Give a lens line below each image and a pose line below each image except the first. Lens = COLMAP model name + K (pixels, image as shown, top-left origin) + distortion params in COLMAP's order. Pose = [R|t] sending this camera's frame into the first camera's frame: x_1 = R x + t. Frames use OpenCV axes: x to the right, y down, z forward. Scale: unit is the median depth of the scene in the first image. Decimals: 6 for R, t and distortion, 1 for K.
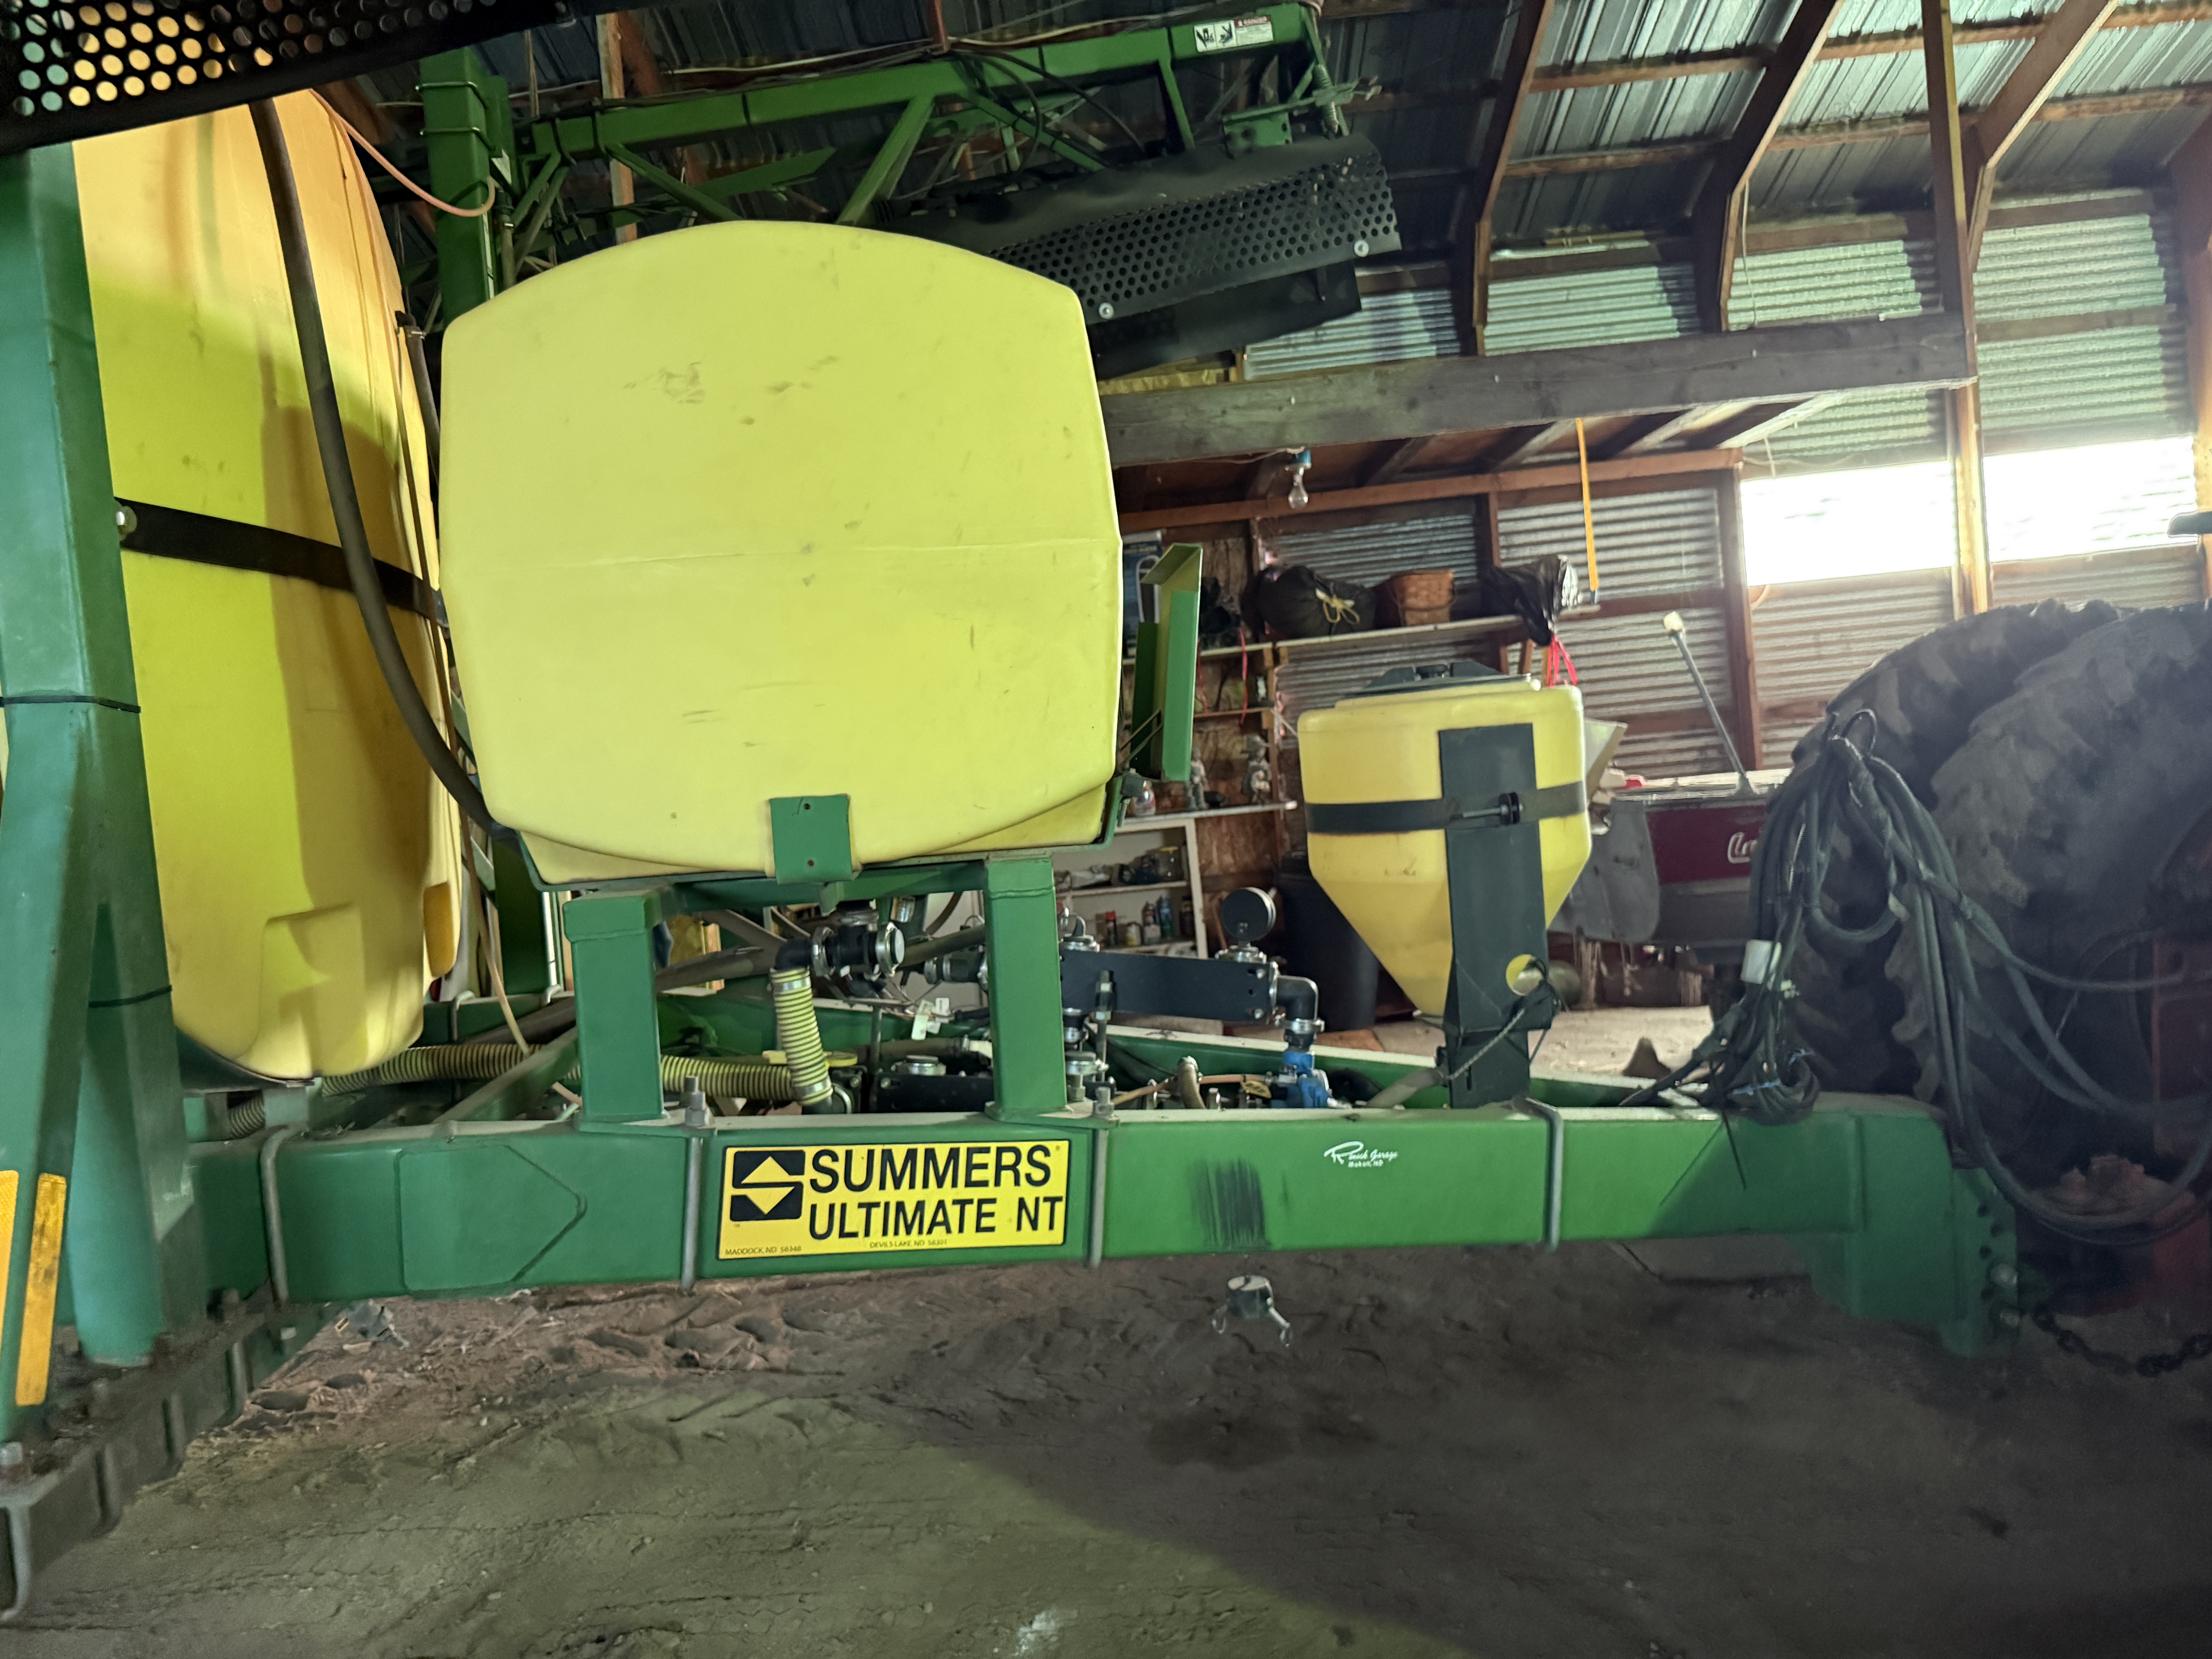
lens RADIAL K [[1584.7, 0, 1117.5], [0, 1584.7, 839.8], [0, 0, 1]] dist [0.037022, -0.059282]
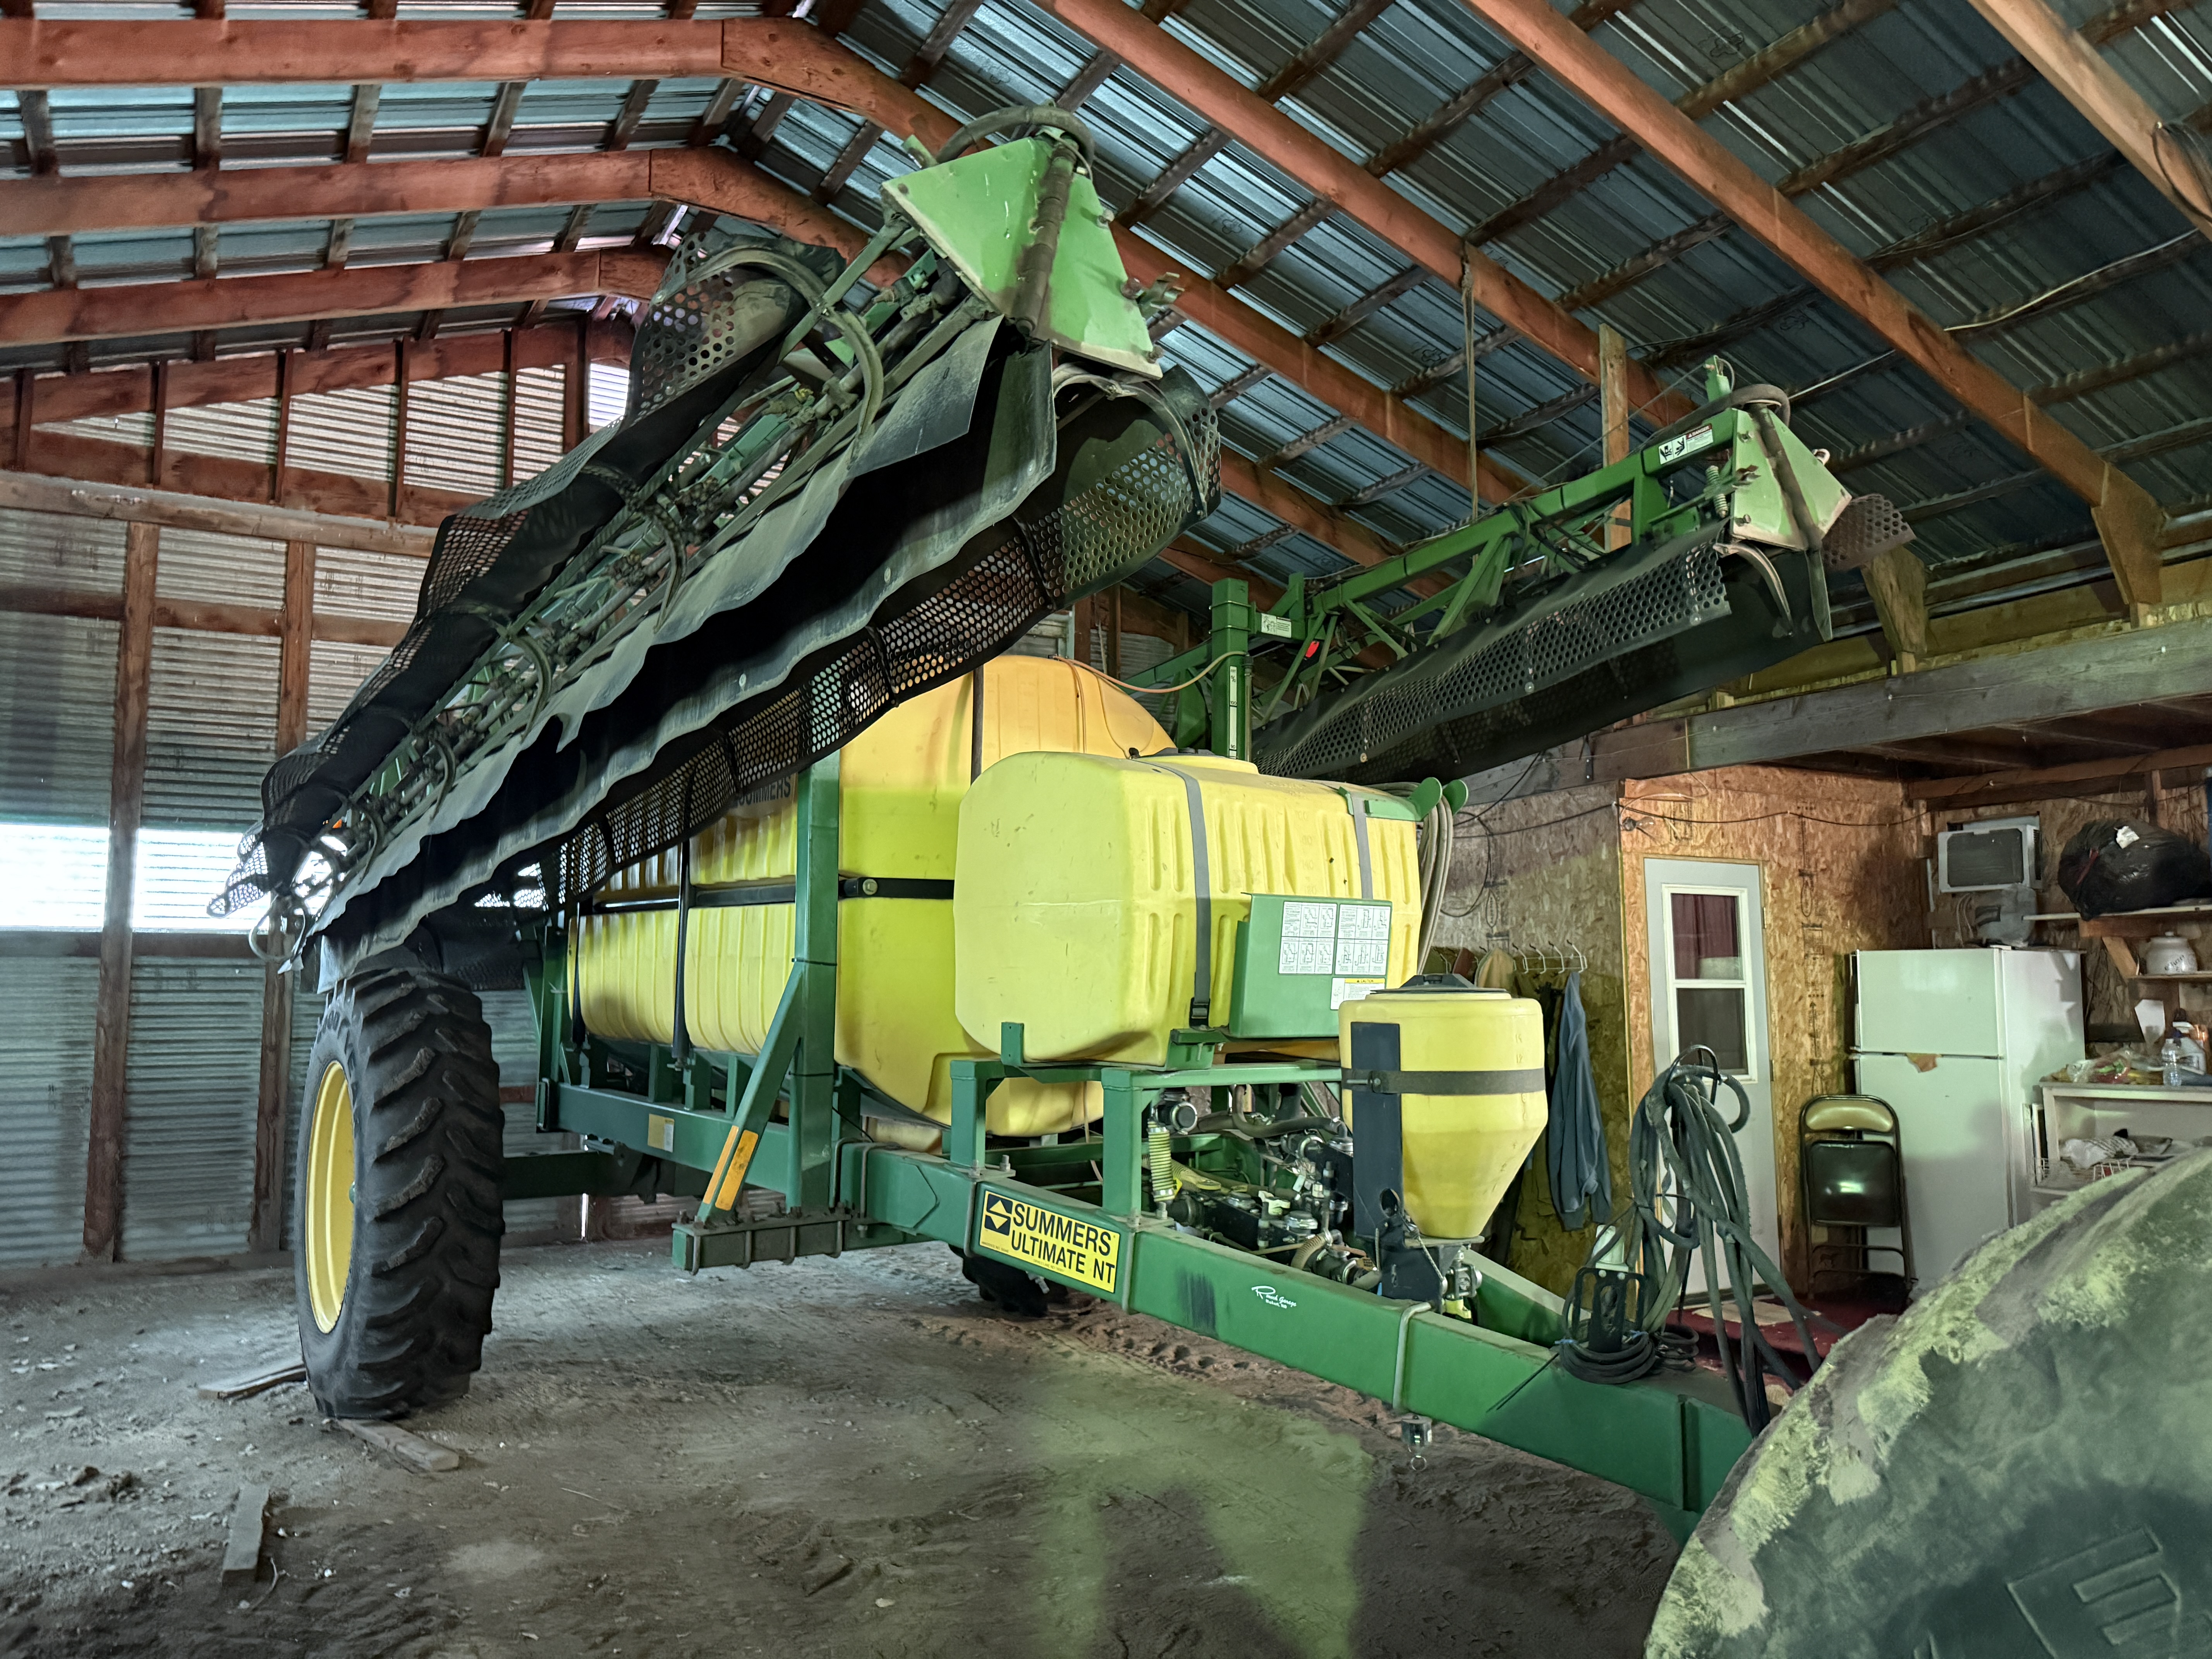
lens RADIAL K [[1584.7, 0, 1117.5], [0, 1584.7, 839.8], [0, 0, 1]] dist [0.037022, -0.059282]
pose [[0.513411, 0.007342, -0.858112, 1.496357], [-0.099726, 0.993699, -0.051164, -0.157033], [0.852329, 0.111844, 0.510908, 0.049069]]
